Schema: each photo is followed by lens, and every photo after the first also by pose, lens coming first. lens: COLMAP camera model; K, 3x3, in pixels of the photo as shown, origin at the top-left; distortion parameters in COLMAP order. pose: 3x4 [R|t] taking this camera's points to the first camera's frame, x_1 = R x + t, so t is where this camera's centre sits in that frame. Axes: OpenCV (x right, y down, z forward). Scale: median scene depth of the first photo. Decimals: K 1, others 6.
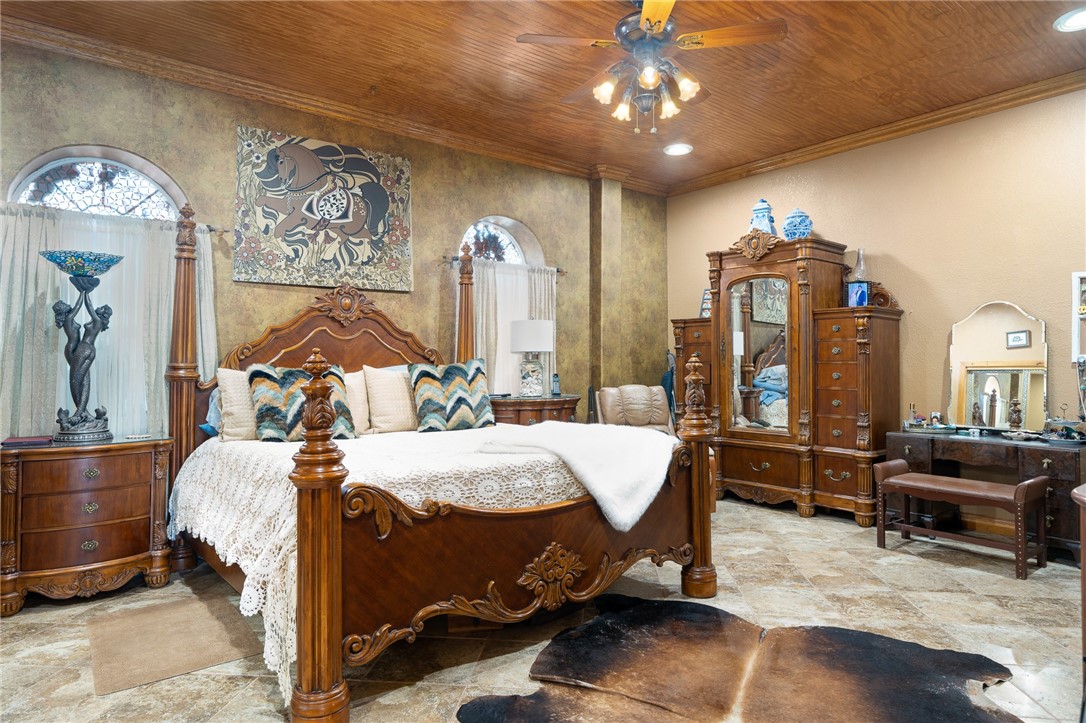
lens RADIAL K [[643.1, 0, 540.4], [0, 643.1, 355.1], [0, 0, 1]] dist [0.007360, 0.000380]
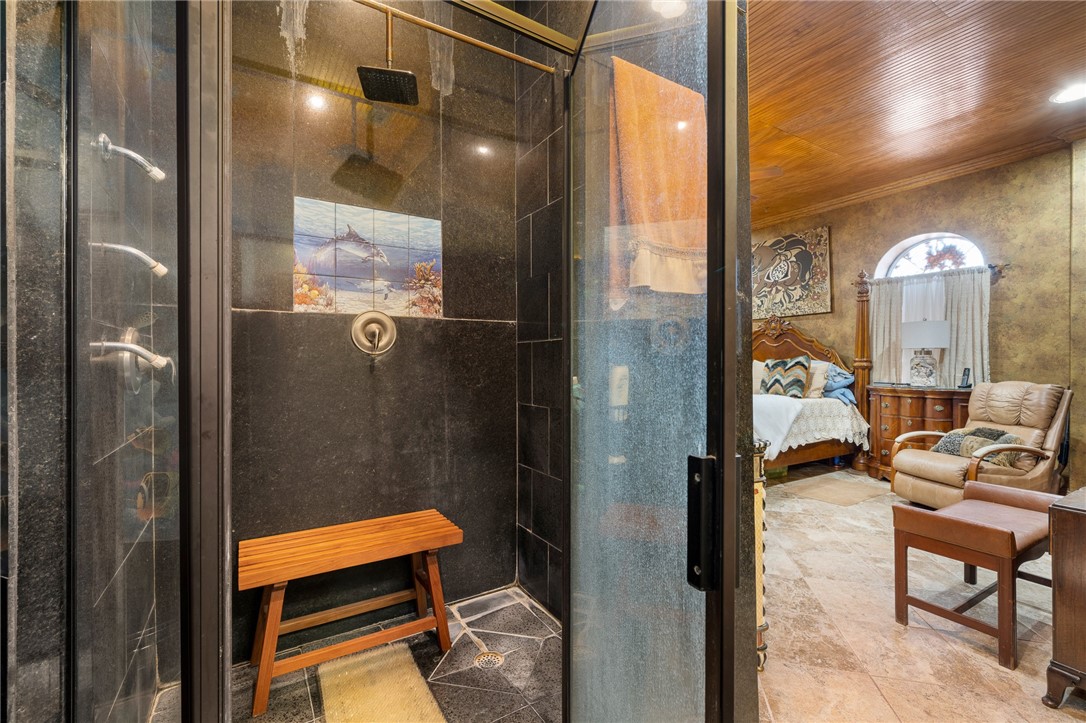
lens RADIAL K [[476.6, 0, 541.7], [0, 476.6, 362.6], [0, 0, 1]] dist [0.000431, 0.000016]
pose [[-0.121831, 0.001332, -0.992550, 1.075786], [0.010173, 0.999948, 0.000094, 0.015399], [0.992499, -0.010086, -0.121838, 0.490995]]
